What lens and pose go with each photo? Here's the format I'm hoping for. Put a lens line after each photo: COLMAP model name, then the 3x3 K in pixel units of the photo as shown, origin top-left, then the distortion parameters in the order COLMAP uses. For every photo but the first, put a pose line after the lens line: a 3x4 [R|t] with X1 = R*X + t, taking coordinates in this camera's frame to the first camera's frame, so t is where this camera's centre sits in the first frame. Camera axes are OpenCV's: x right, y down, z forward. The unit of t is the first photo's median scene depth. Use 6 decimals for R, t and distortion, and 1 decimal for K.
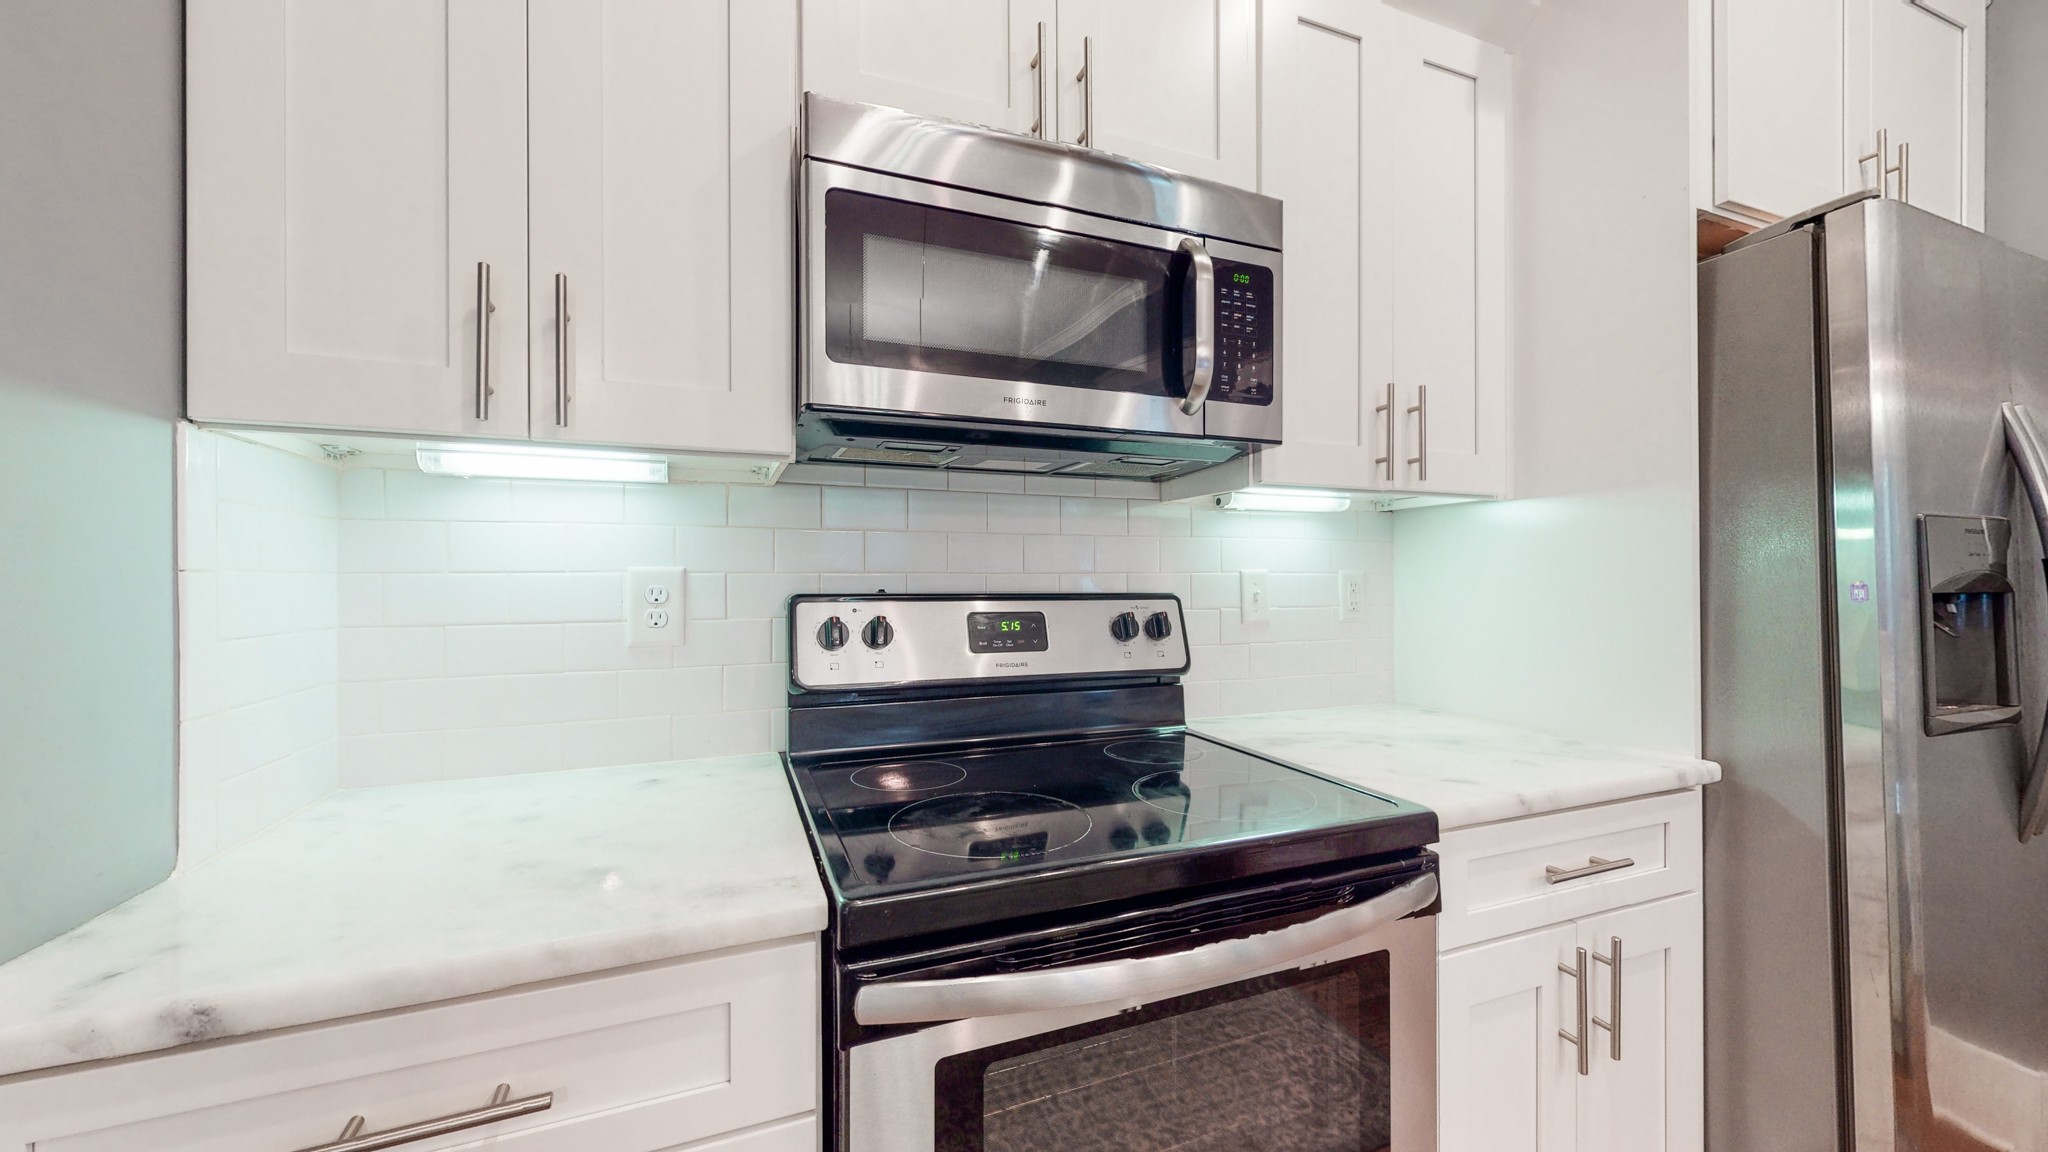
lens RADIAL K [[752.3, 0, 1024.5], [0, 752.3, 575.7], [0, 0, 1]] dist [0.001117, -0.000084]
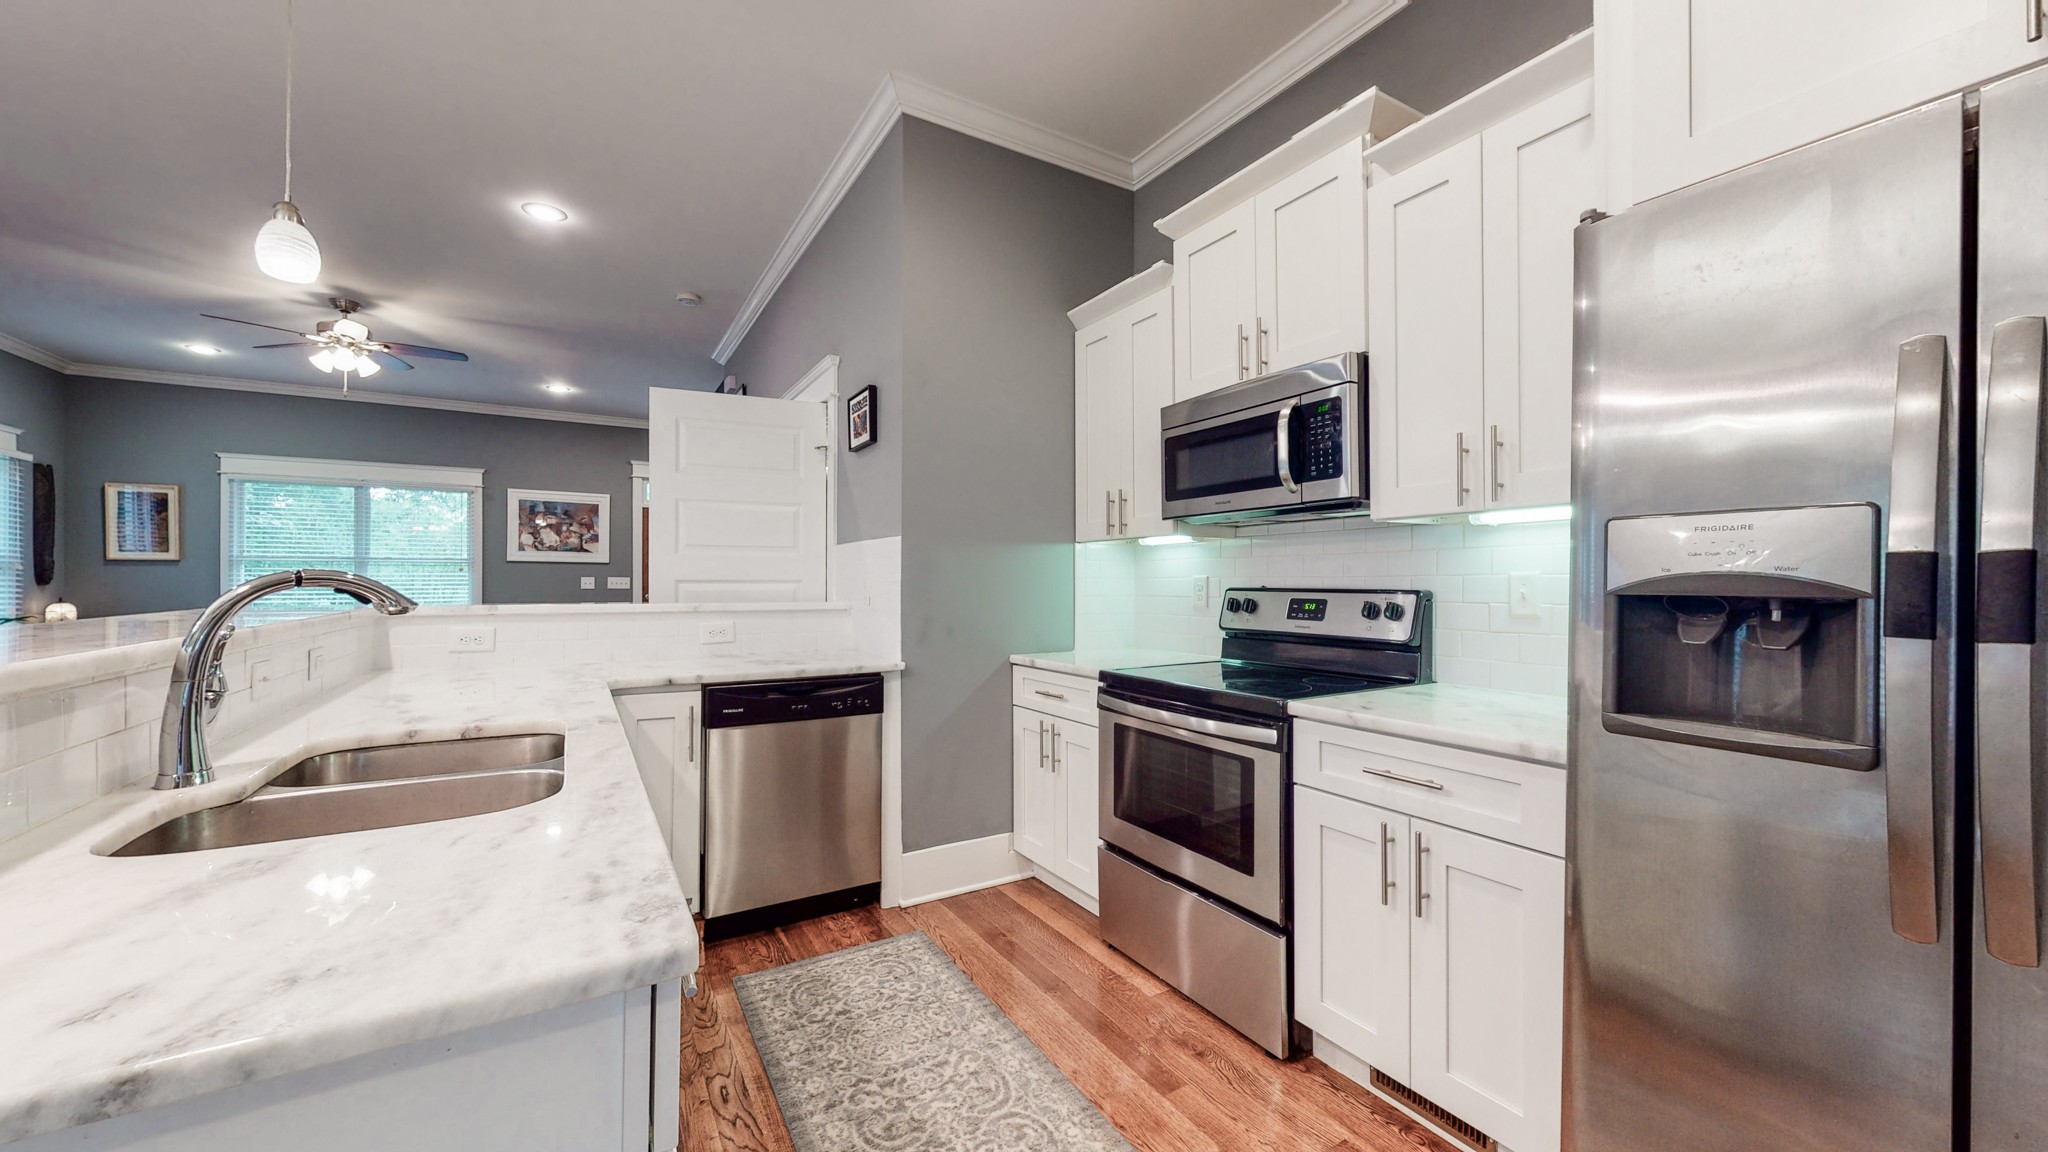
lens RADIAL K [[752.3, 0, 1023.7], [0, 752.3, 579.5], [0, 0, 1]] dist [0.001117, -0.000084]
pose [[0.156273, -0.002285, -0.987711, 1.682666], [0.005240, 0.999985, -0.001484, 0.001270], [0.987700, -0.004944, 0.156283, 0.033028]]
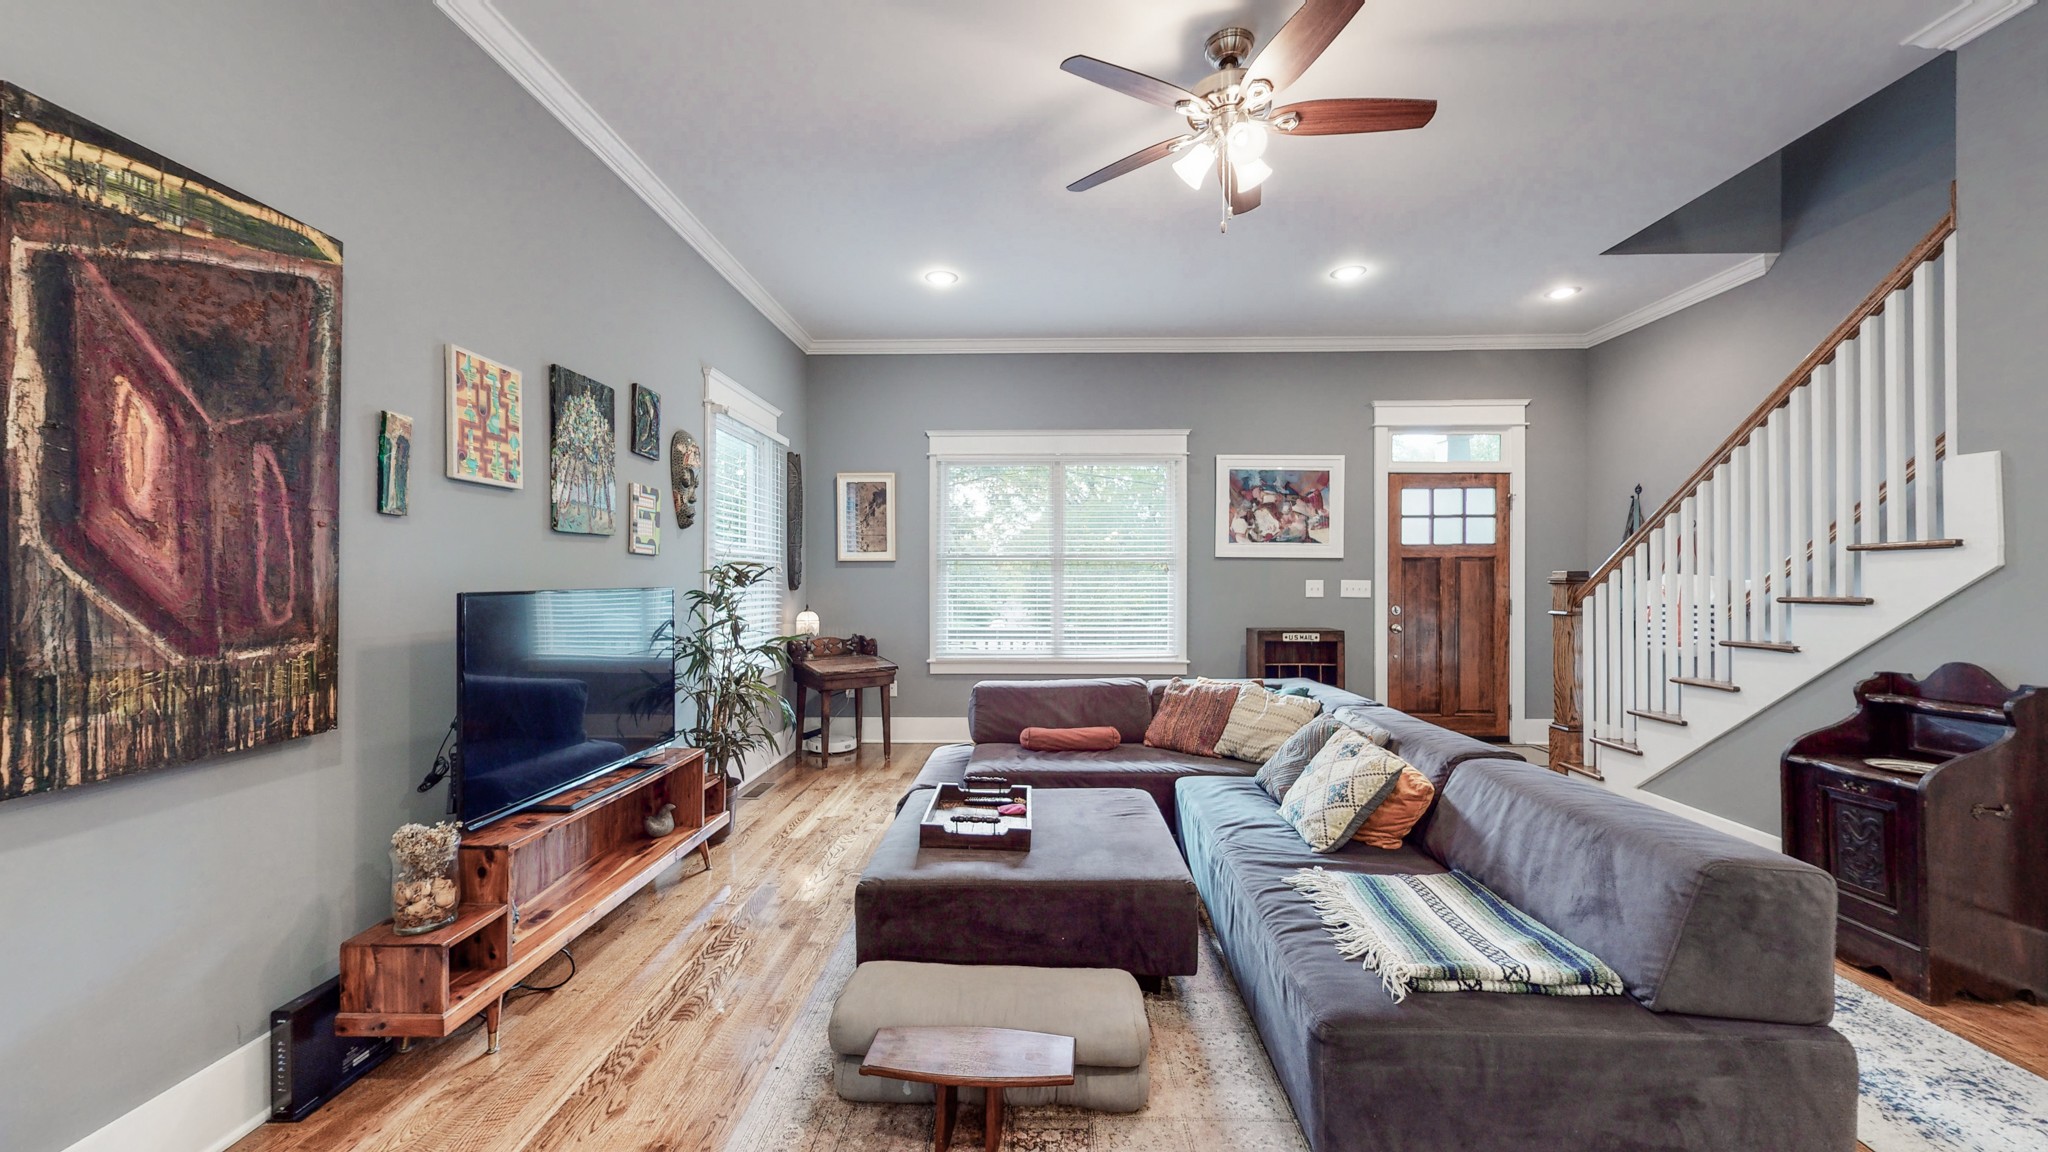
lens RADIAL K [[752.3, 0, 1023.2], [0, 752.3, 575.1], [0, 0, 1]] dist [0.001117, -0.000084]
pose [[-0.397101, -0.009144, -0.917729, -0.527372], [0.005078, 0.999913, -0.012161, -0.030169], [0.917761, -0.009490, -0.397020, -2.369393]]
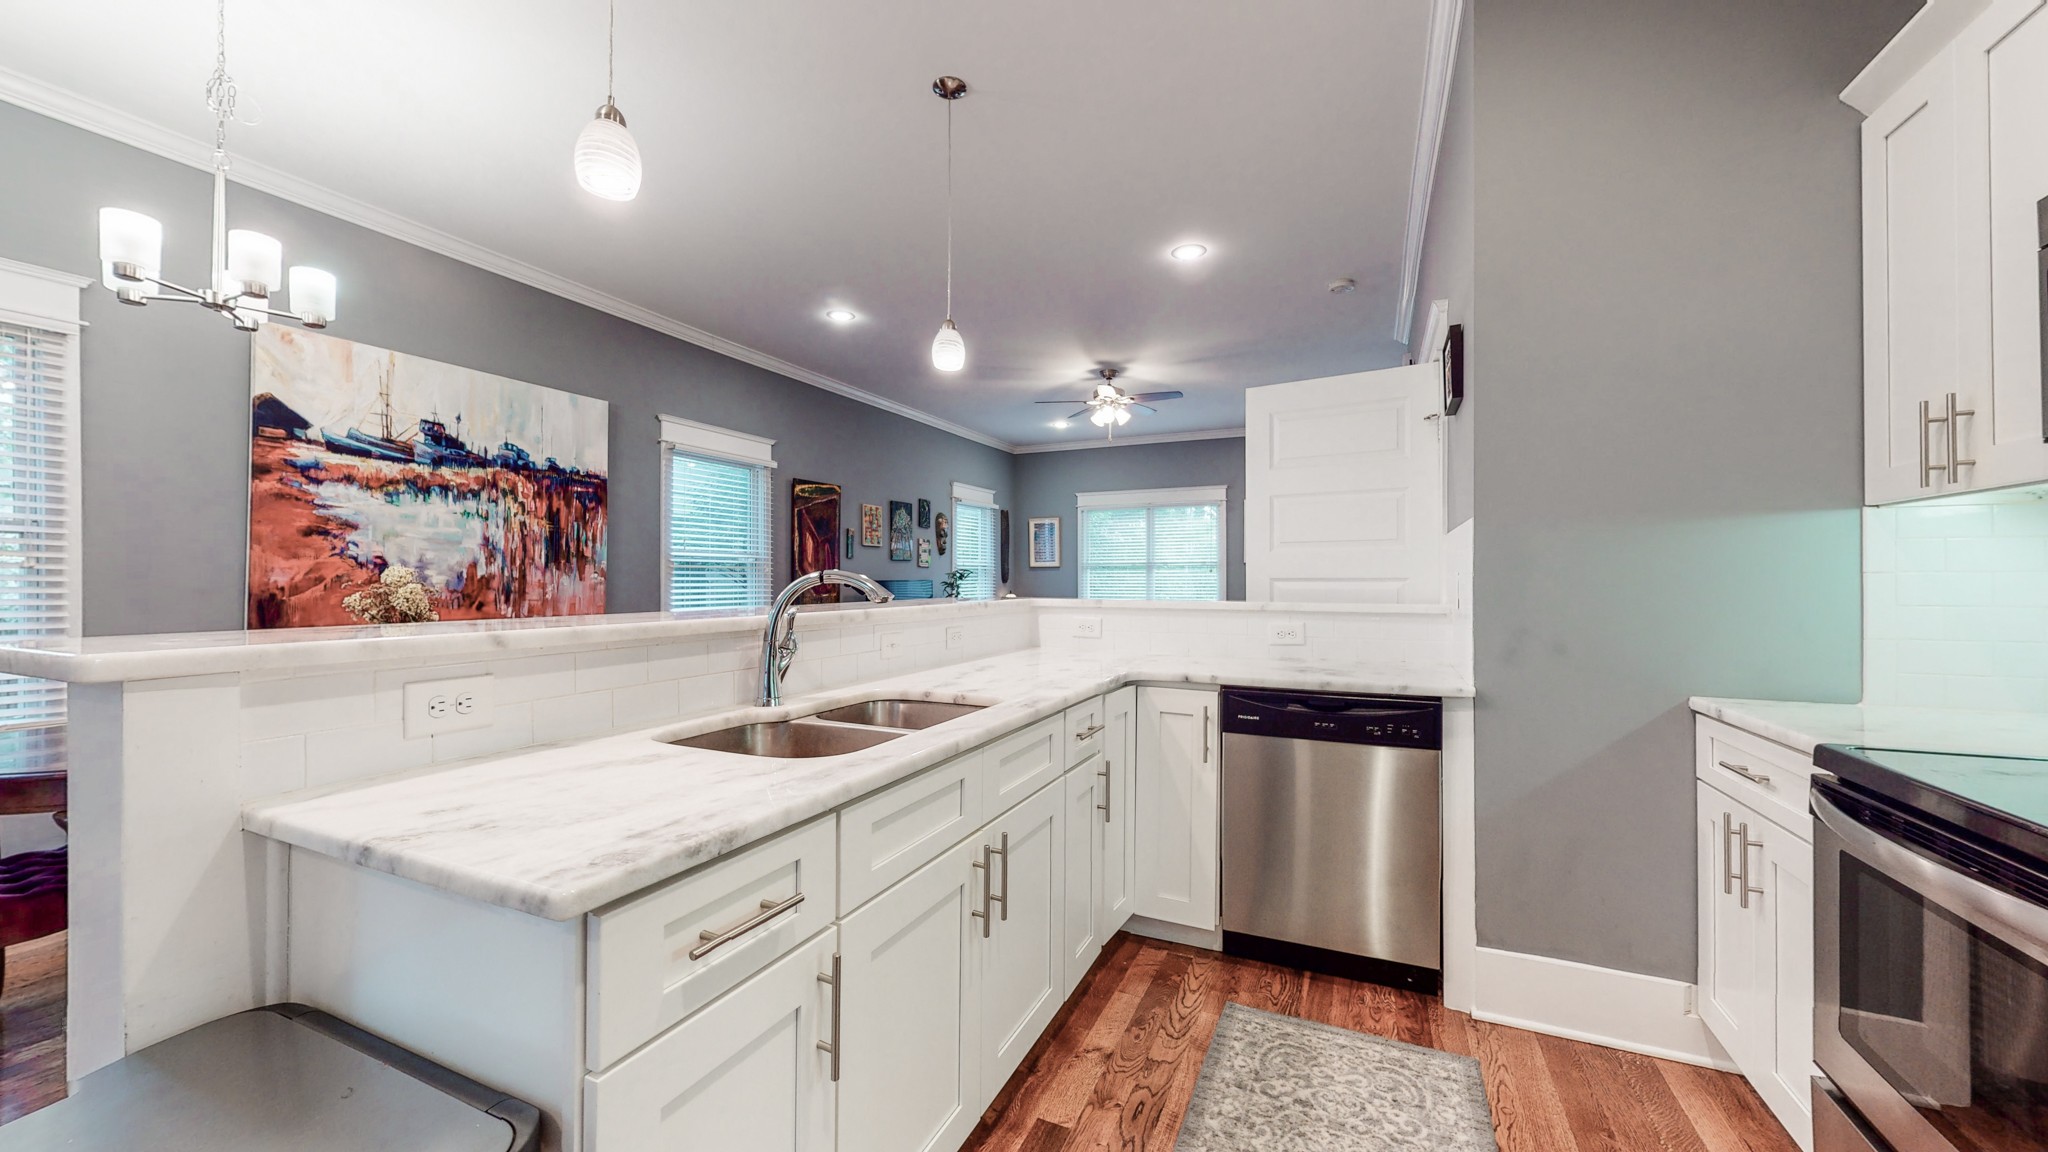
lens RADIAL K [[752.3, 0, 1023.4], [0, 752.3, 576.4], [0, 0, 1]] dist [0.001117, -0.000084]
pose [[-0.726876, -0.003649, -0.686759, 1.315858], [0.004706, 0.999936, -0.010294, 0.009065], [0.686753, -0.010714, -0.726812, 0.510027]]
